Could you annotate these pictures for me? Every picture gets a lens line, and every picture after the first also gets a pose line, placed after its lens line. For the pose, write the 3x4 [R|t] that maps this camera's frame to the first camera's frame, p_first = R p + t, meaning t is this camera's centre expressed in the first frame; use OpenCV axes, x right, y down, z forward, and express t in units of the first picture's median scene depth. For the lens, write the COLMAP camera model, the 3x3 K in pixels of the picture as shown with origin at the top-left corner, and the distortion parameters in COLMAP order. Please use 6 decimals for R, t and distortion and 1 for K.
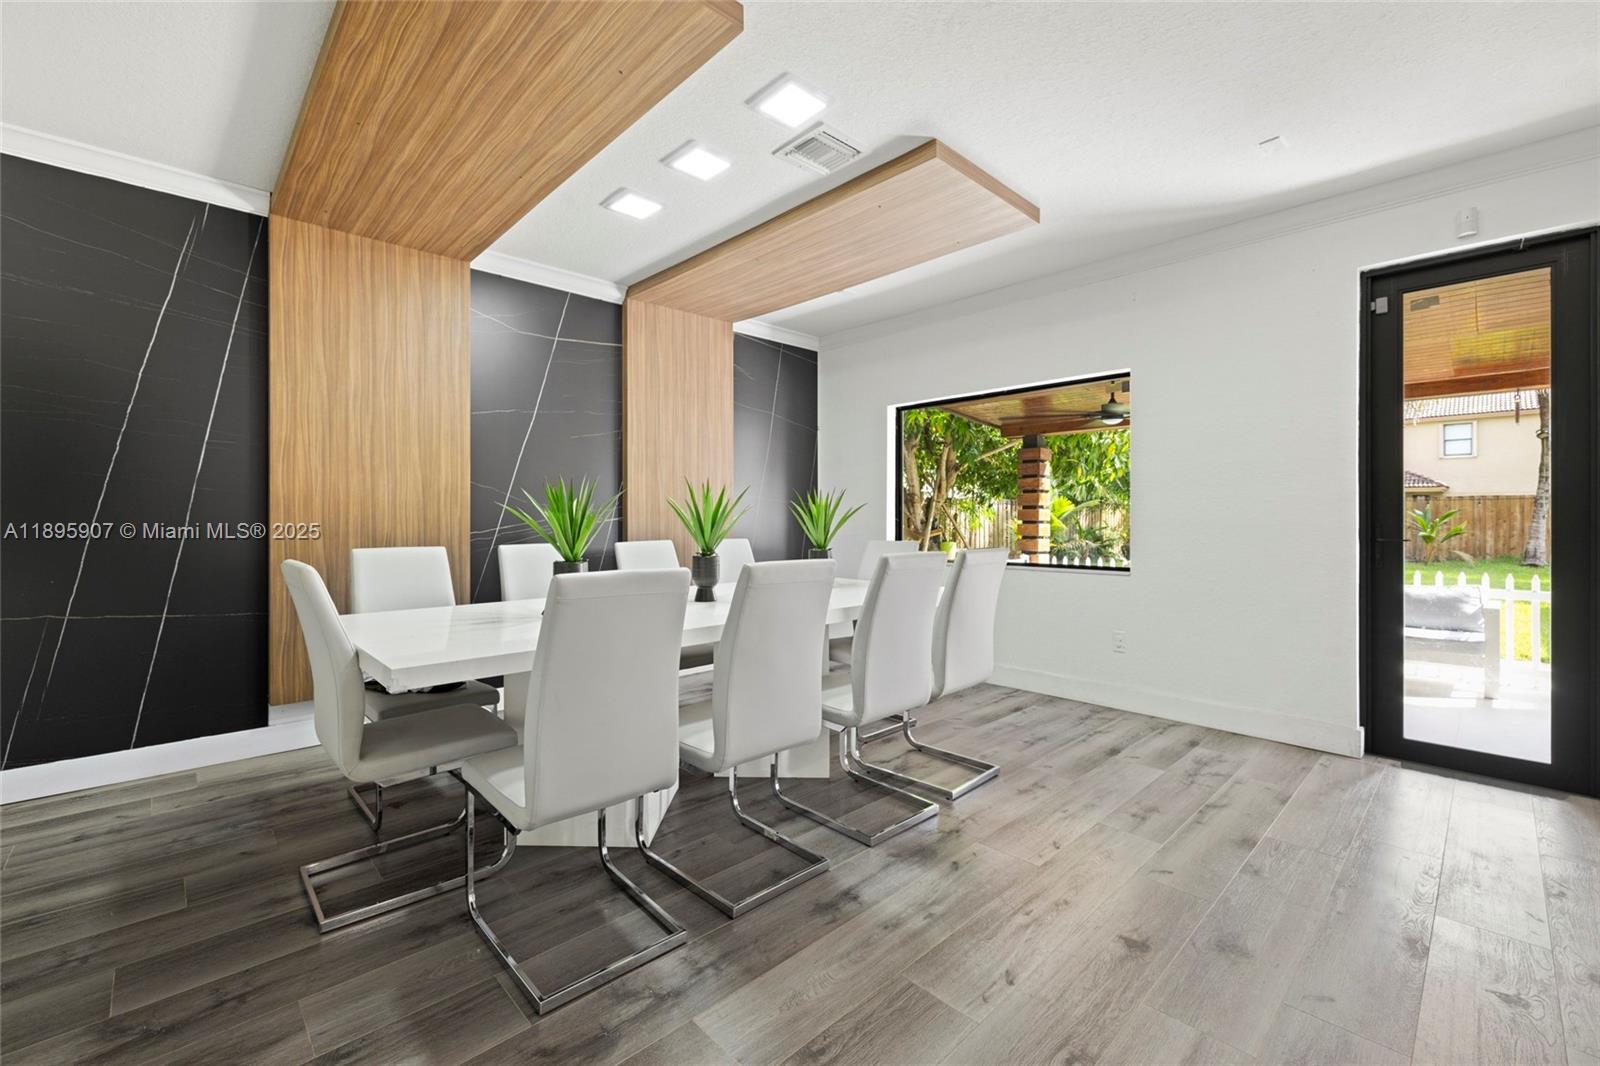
lens RADIAL K [[658.9, 0, 791.5], [0, 658.9, 519.8], [0, 0, 1]] dist [0.000039, 0.000127]
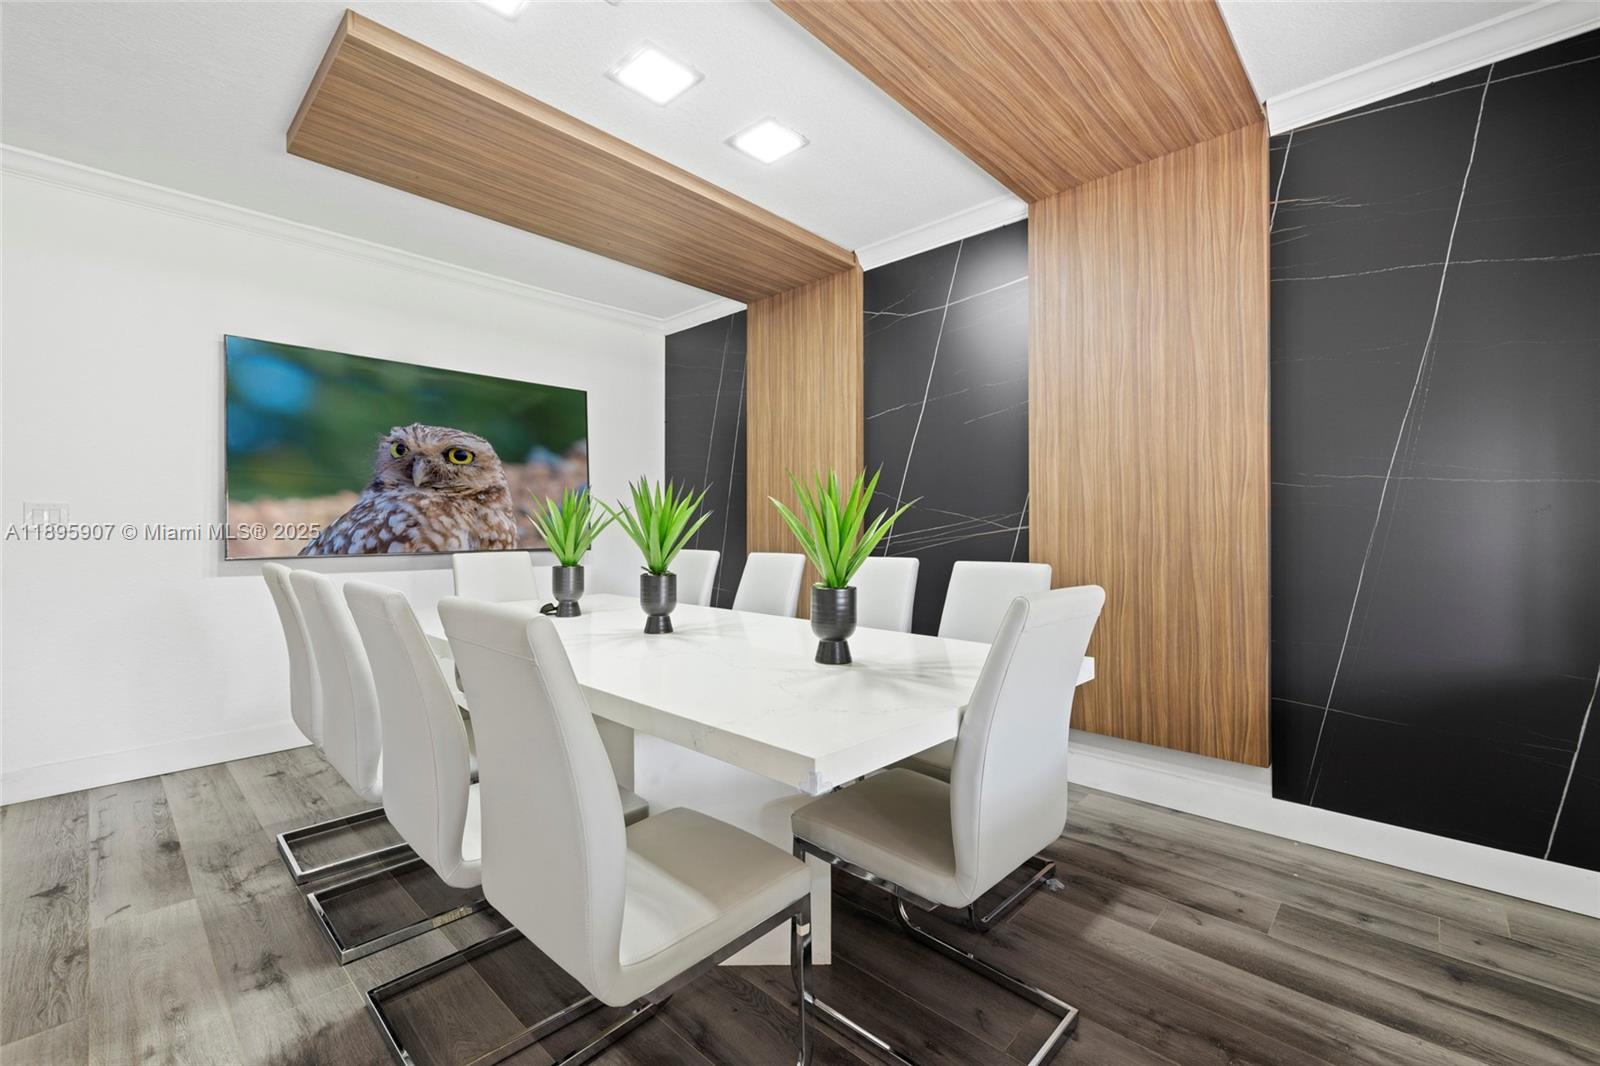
lens RADIAL K [[673.9, 0, 799.0], [0, 673.9, 523.0], [0, 0, 1]] dist [-0.000845, -0.001022]
pose [[0.056617, -0.006121, -0.998377, 0.574417], [-0.001460, 0.999980, -0.006213, -0.000202], [0.998395, 0.001809, 0.056606, 0.954909]]
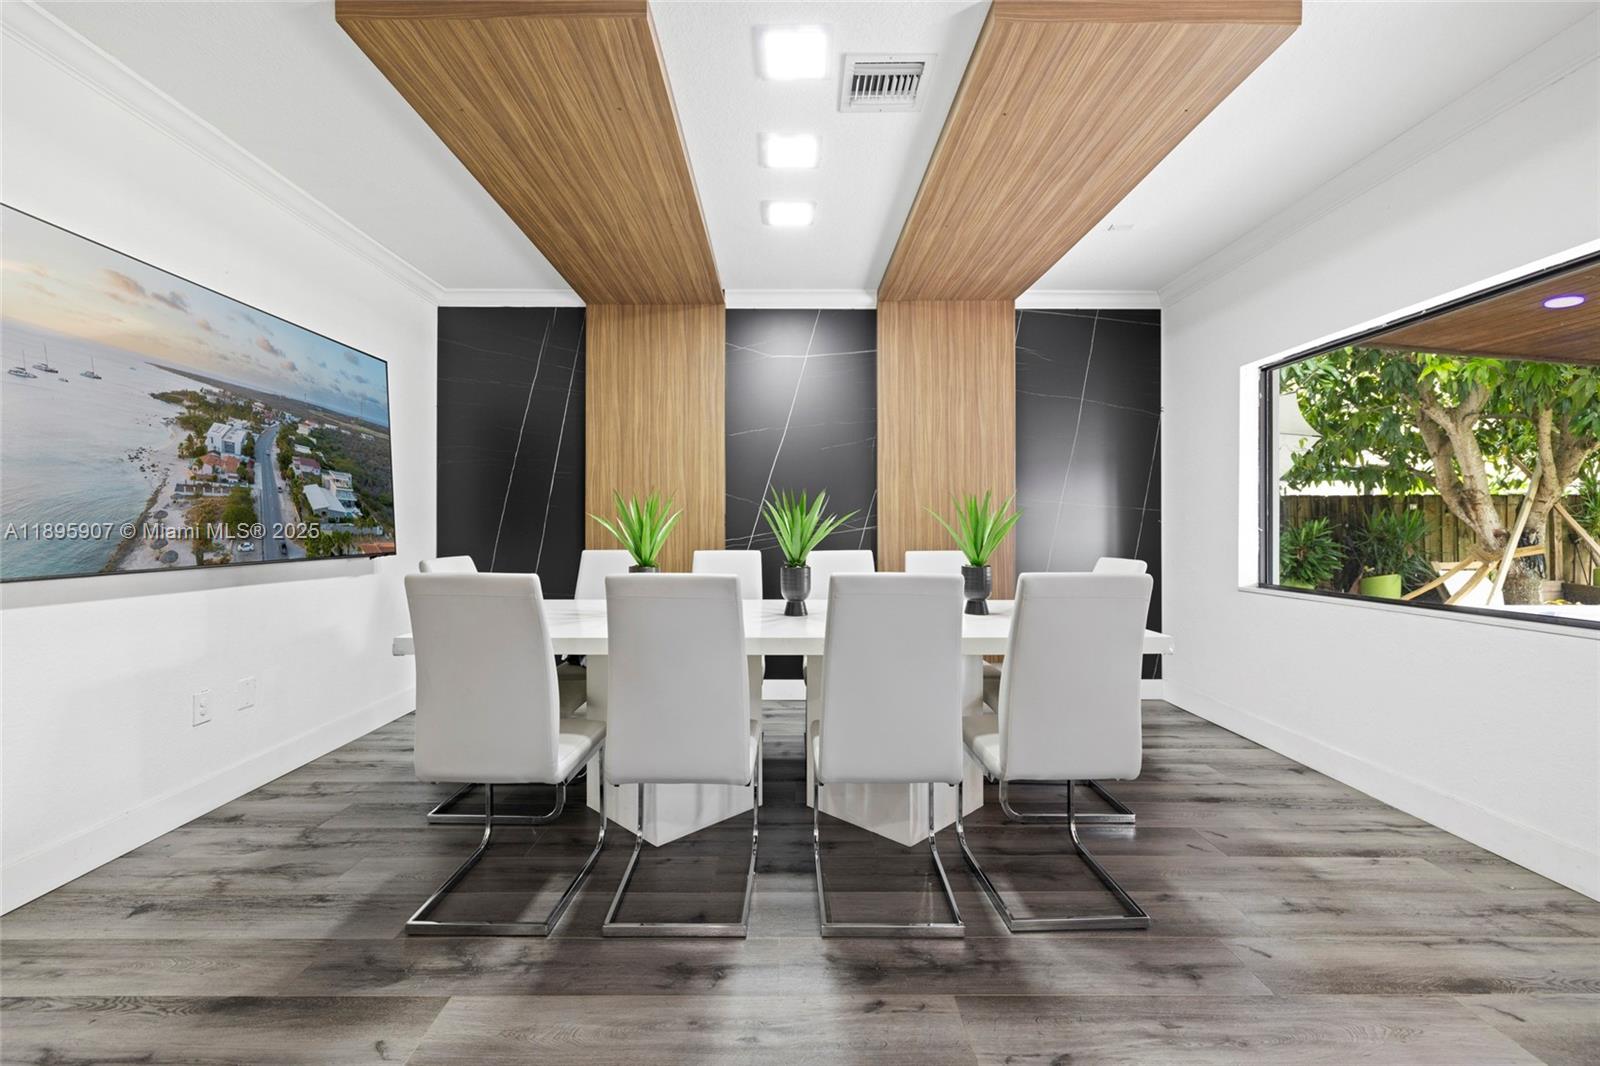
lens RADIAL K [[667.5, 0, 798.5], [0, 667.5, 525.3], [0, 0, 1]] dist [0.000748, 0.000140]
pose [[0.736398, -0.000720, -0.676548, 0.439992], [-0.003169, 0.999985, -0.004514, 0.000148], [0.676541, 0.005468, 0.736385, 0.257541]]
